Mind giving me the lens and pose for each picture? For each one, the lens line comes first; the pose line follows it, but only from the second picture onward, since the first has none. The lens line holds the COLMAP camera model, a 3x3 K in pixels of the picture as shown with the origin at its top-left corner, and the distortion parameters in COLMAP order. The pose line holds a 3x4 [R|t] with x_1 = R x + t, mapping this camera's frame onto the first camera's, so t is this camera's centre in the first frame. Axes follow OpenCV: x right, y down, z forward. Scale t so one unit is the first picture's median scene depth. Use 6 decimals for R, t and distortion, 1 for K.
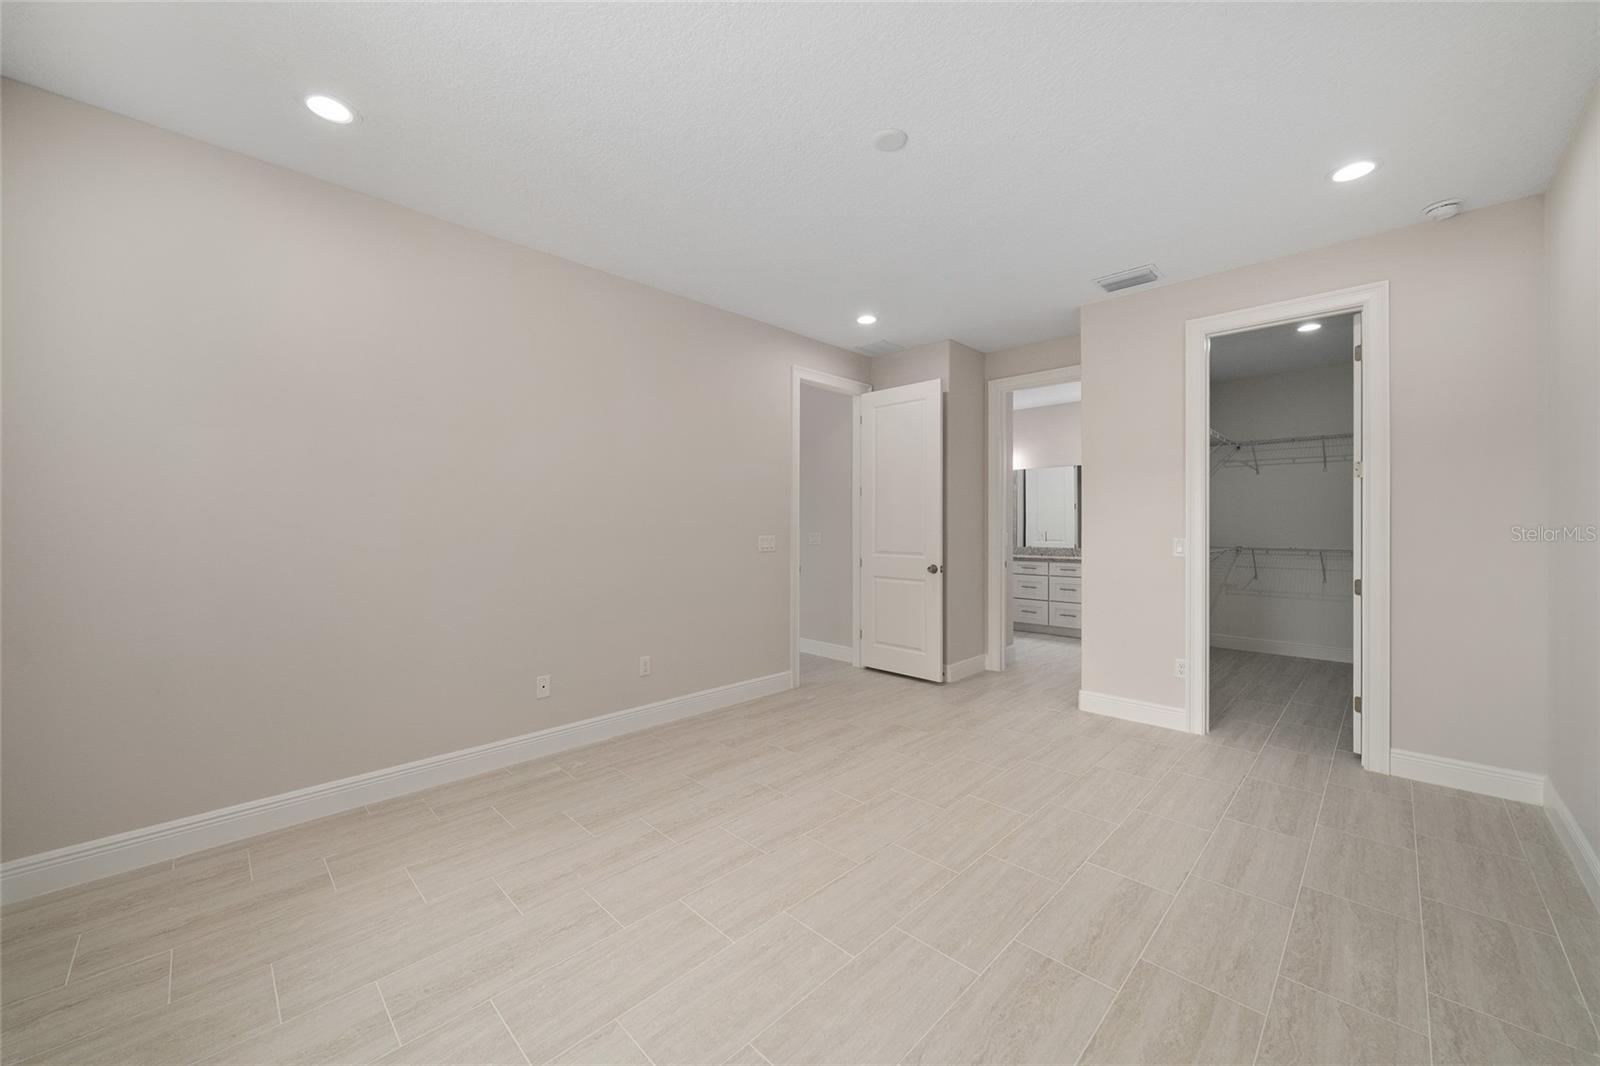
lens RADIAL K [[602.5, 0, 801.3], [0, 602.5, 526.3], [0, 0, 1]] dist [-0.002109, -0.000095]
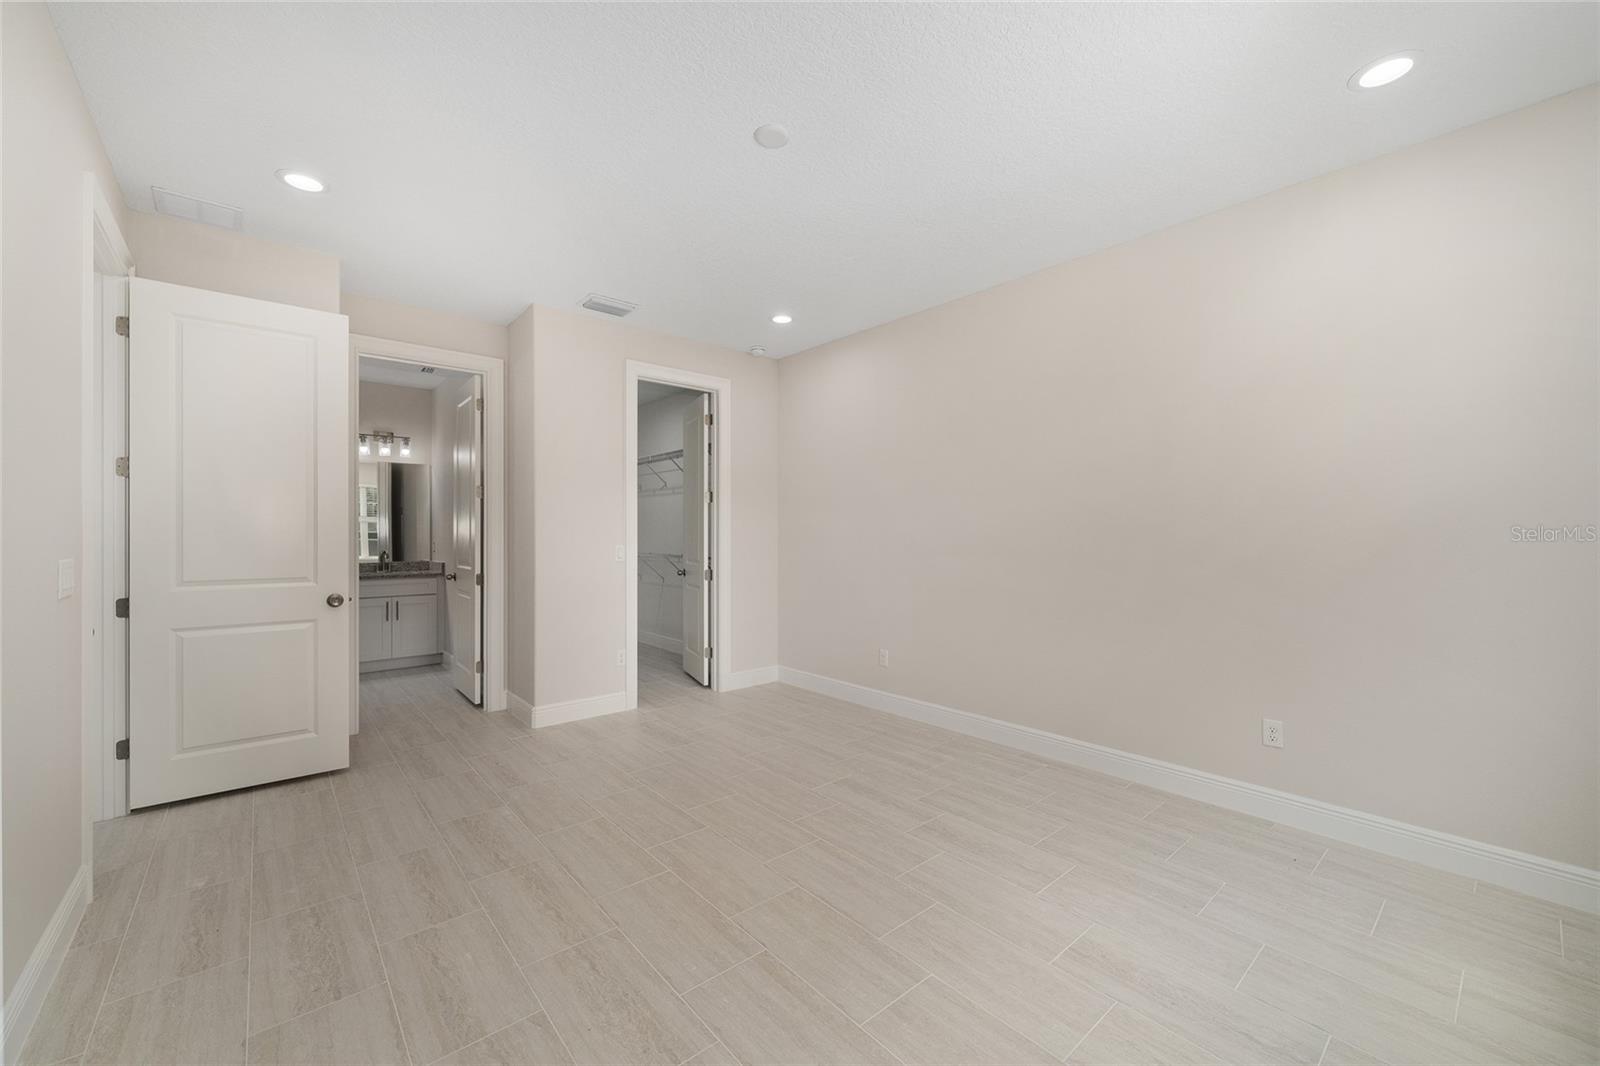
lens RADIAL K [[634.6, 0, 800.0], [0, 634.6, 533.0], [0, 0, 1]] dist [0.001338, -0.000010]
pose [[0.078866, -0.000956, 0.996885, -0.579477], [0.001725, 0.999998, 0.000823, -0.003453], [-0.996884, 0.001655, 0.078867, 0.579928]]
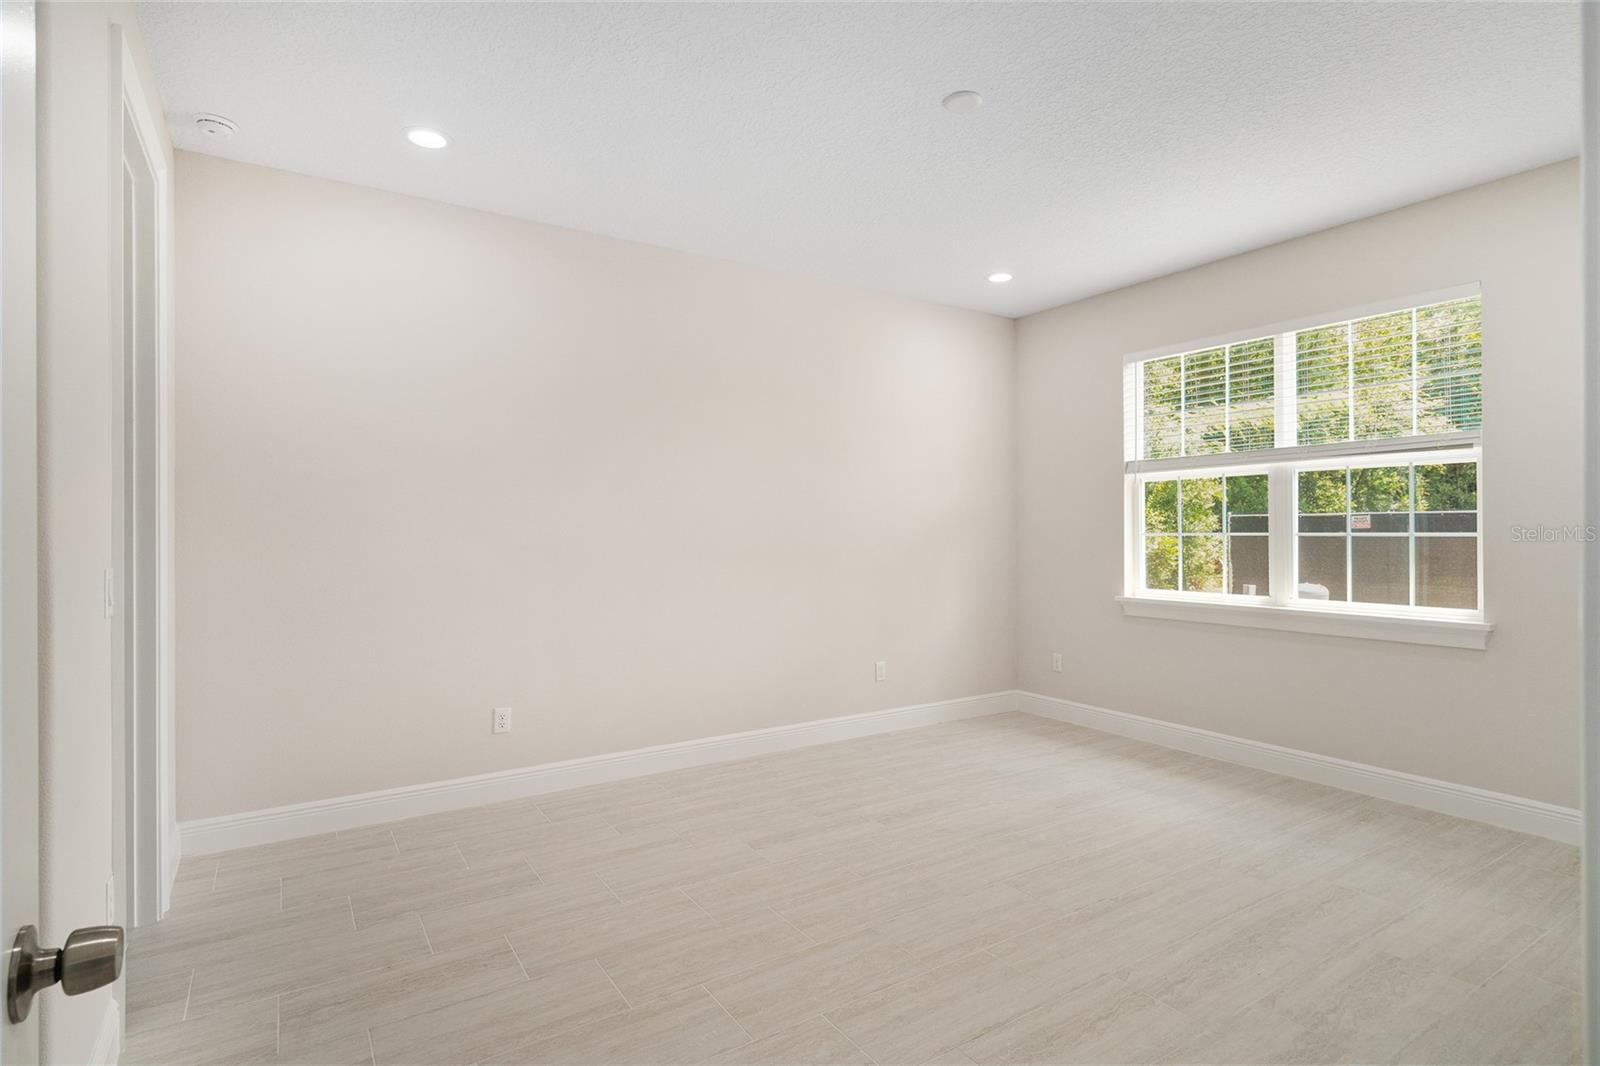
lens RADIAL K [[810.4, 0, 820.2], [0, 810.4, 533.7], [0, 0, 1]] dist [-0.000034, -0.000096]
pose [[-0.982487, 0.000429, 0.186329, 0.089096], [0.000821, 0.999998, 0.002026, 0.003298], [-0.186328, 0.002144, -0.982485, 1.467058]]
